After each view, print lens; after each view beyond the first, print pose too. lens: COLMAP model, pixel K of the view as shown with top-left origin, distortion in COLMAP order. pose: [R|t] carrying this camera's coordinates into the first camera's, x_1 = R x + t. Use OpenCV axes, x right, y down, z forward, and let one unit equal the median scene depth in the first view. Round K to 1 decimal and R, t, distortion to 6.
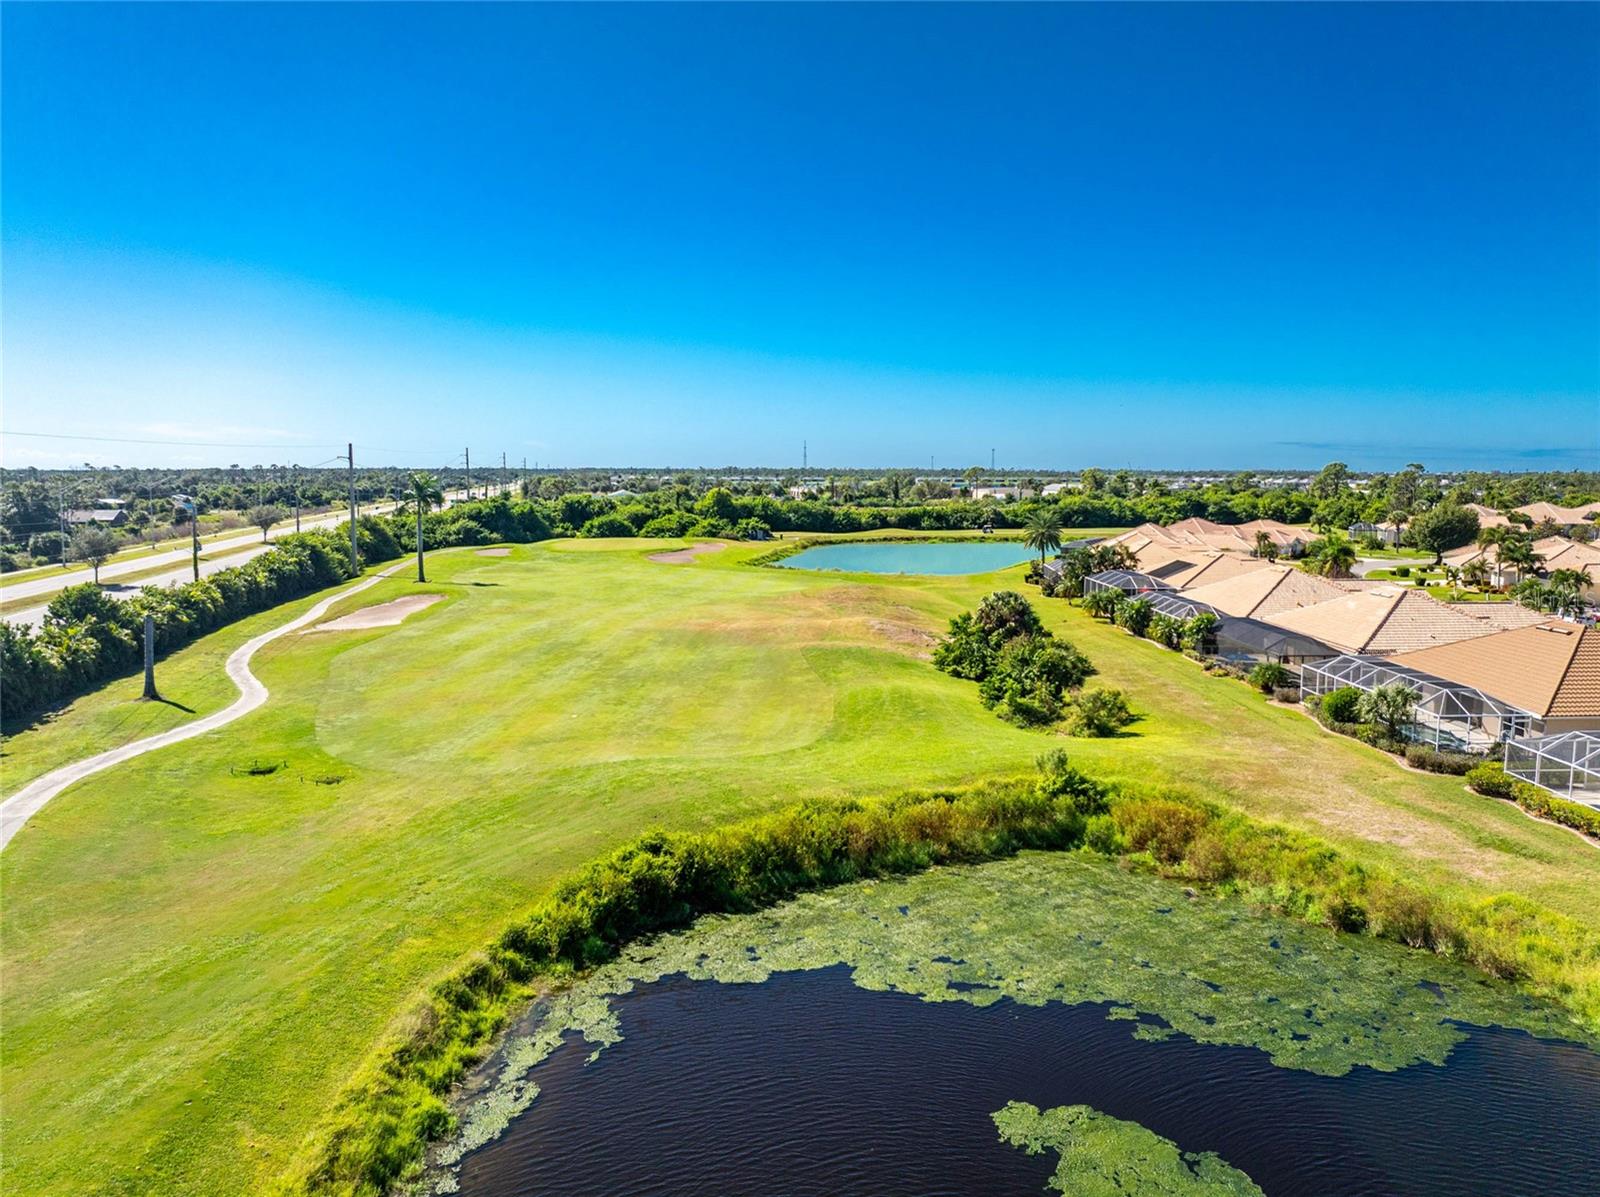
lens RADIAL K [[1140.8, 0, 800.0], [0, 1140.8, 598.5], [0, 0, 1]] dist [-0.031260, -0.008914]
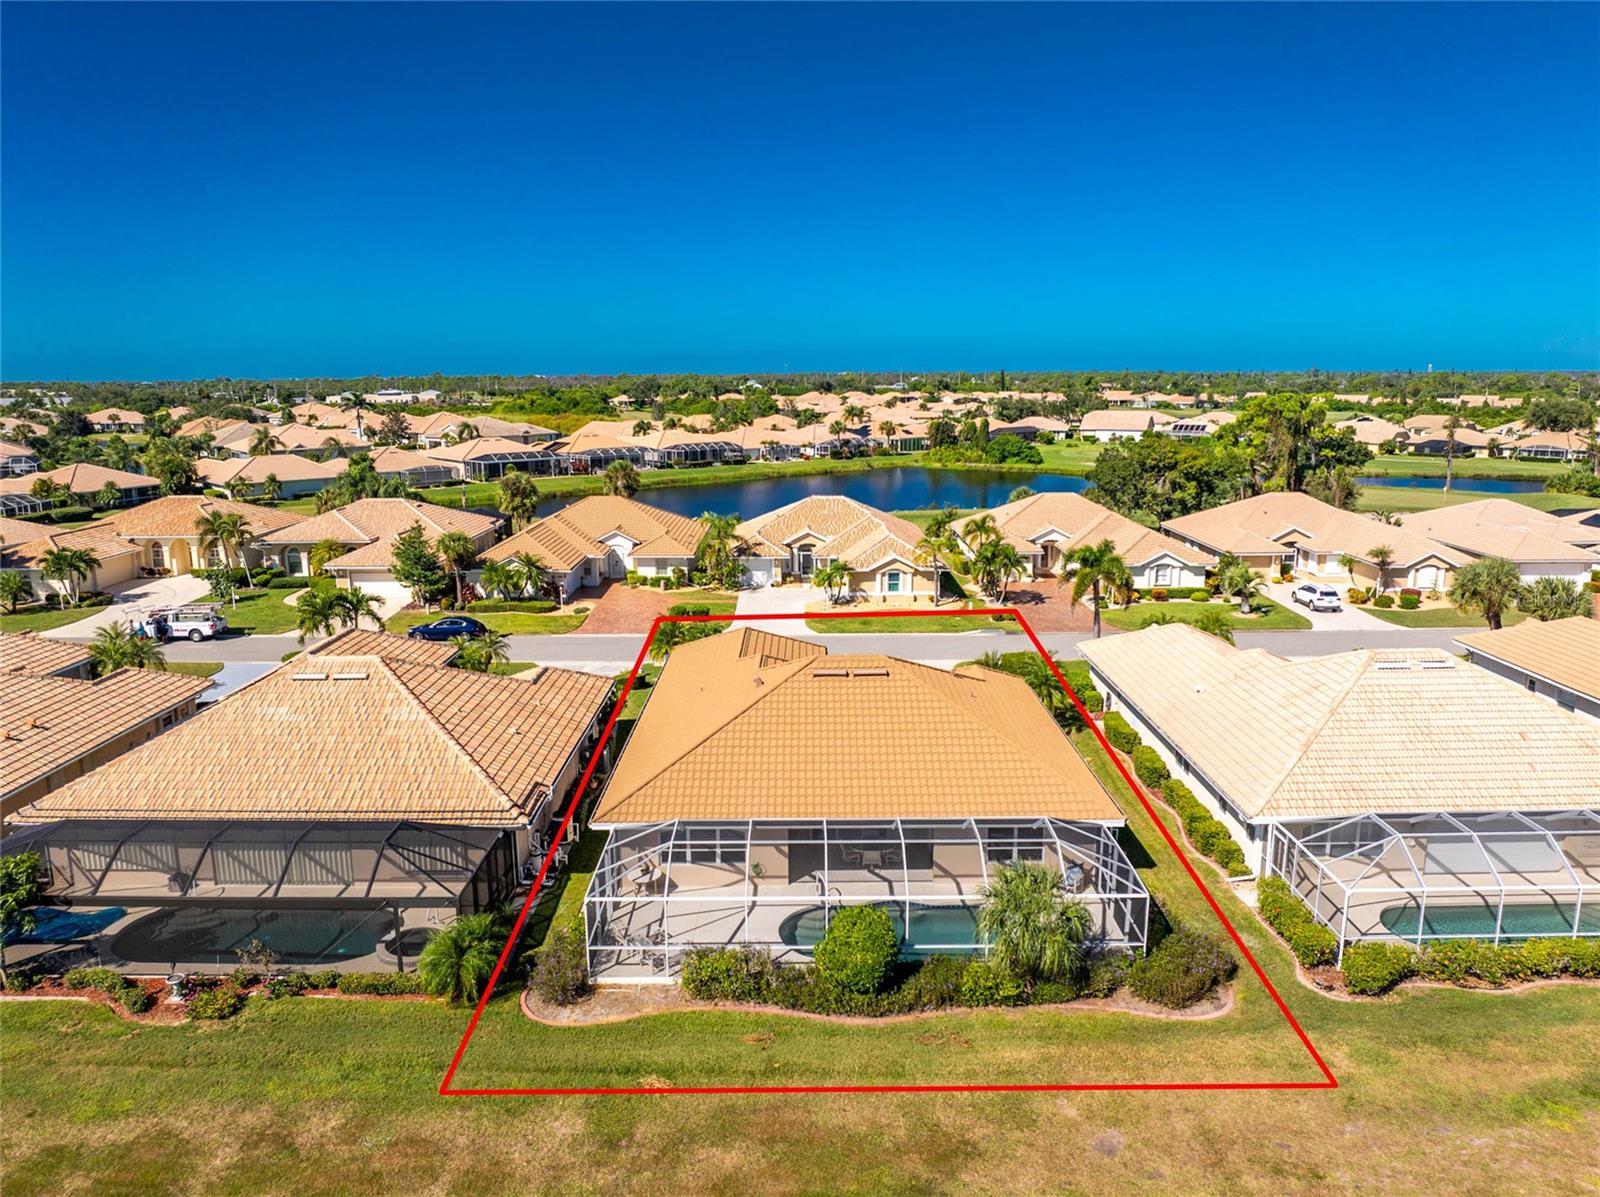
lens RADIAL K [[1124.5, 0, 803.2], [0, 1124.5, 591.4], [0, 0, 1]] dist [-0.032303, -0.010422]
pose [[0.018009, -0.190034, 0.981612, 0.022646], [0.116069, 0.975531, 0.186727, -0.051121], [-0.993078, 0.110572, 0.039626, 0.370481]]
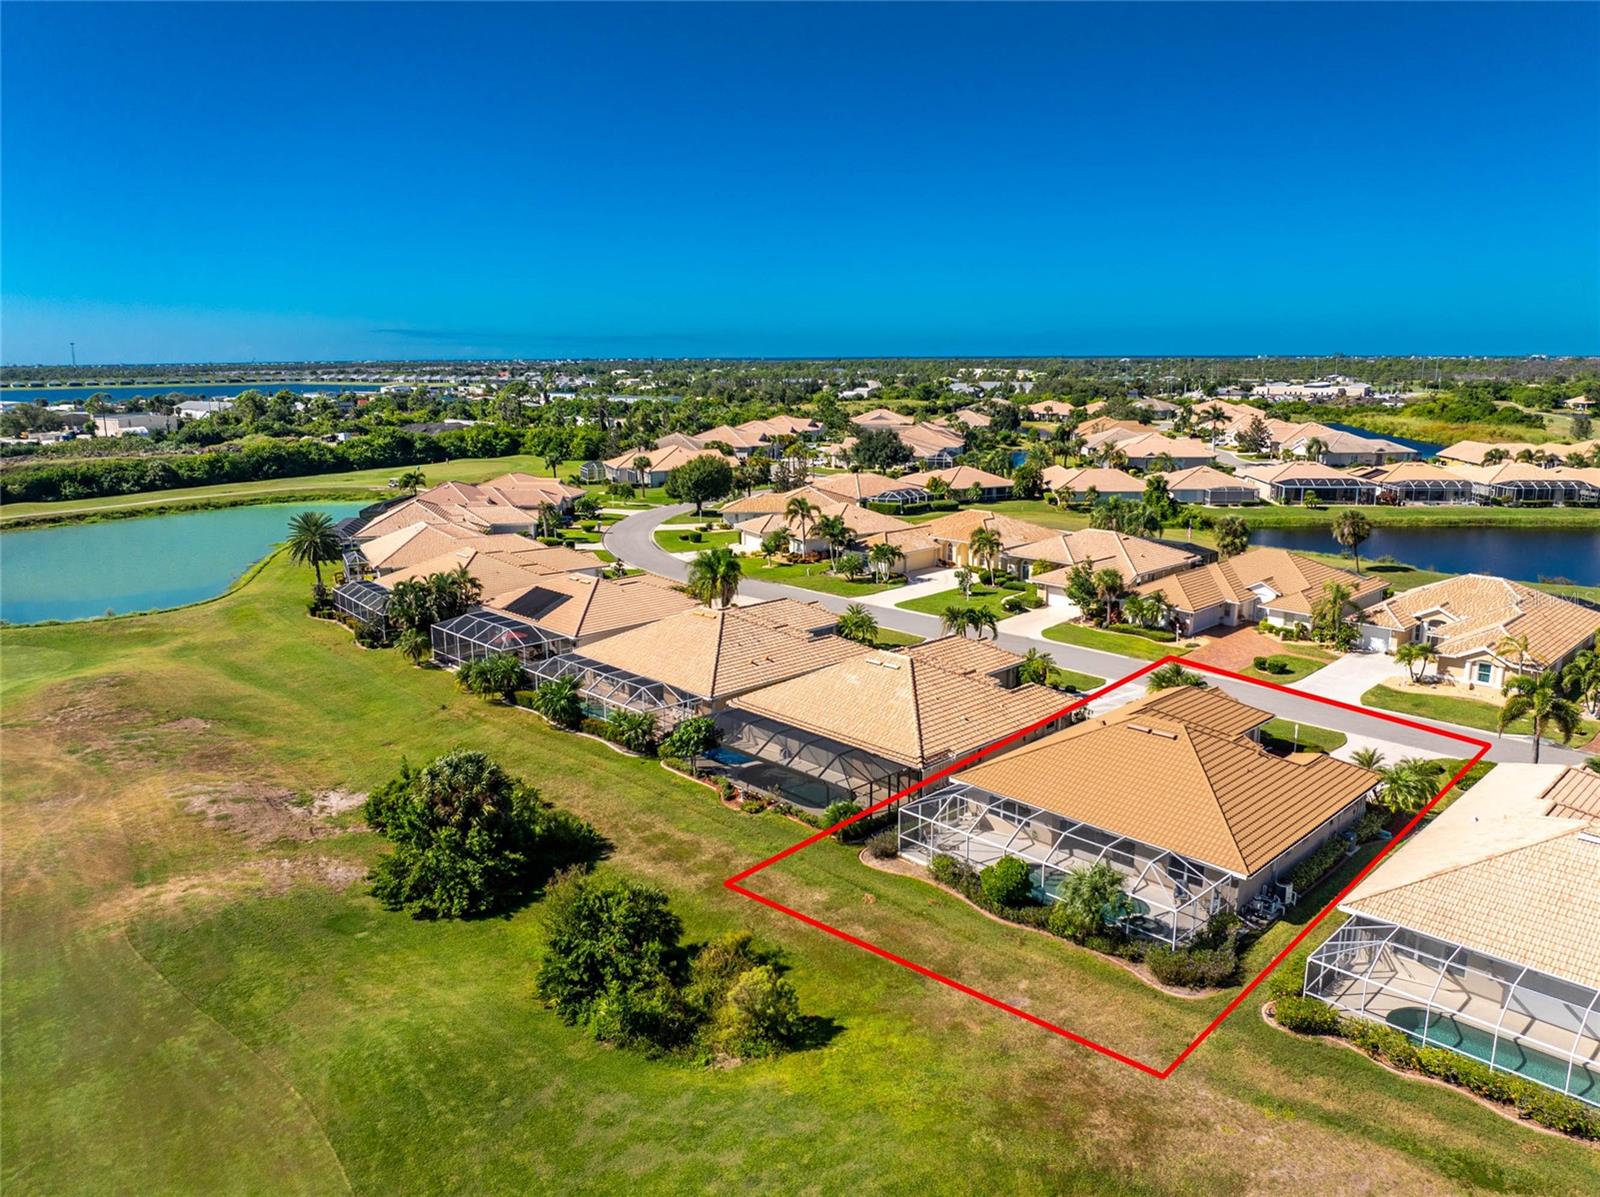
lens RADIAL K [[1124.5, 0, 803.2], [0, 1124.5, 591.4], [0, 0, 1]] dist [-0.032303, -0.010422]
pose [[0.735707, -0.144878, 0.661623, -0.045019], [0.083001, 0.988777, 0.124221, -0.082014], [-0.672195, -0.036475, 0.739475, 0.193830]]
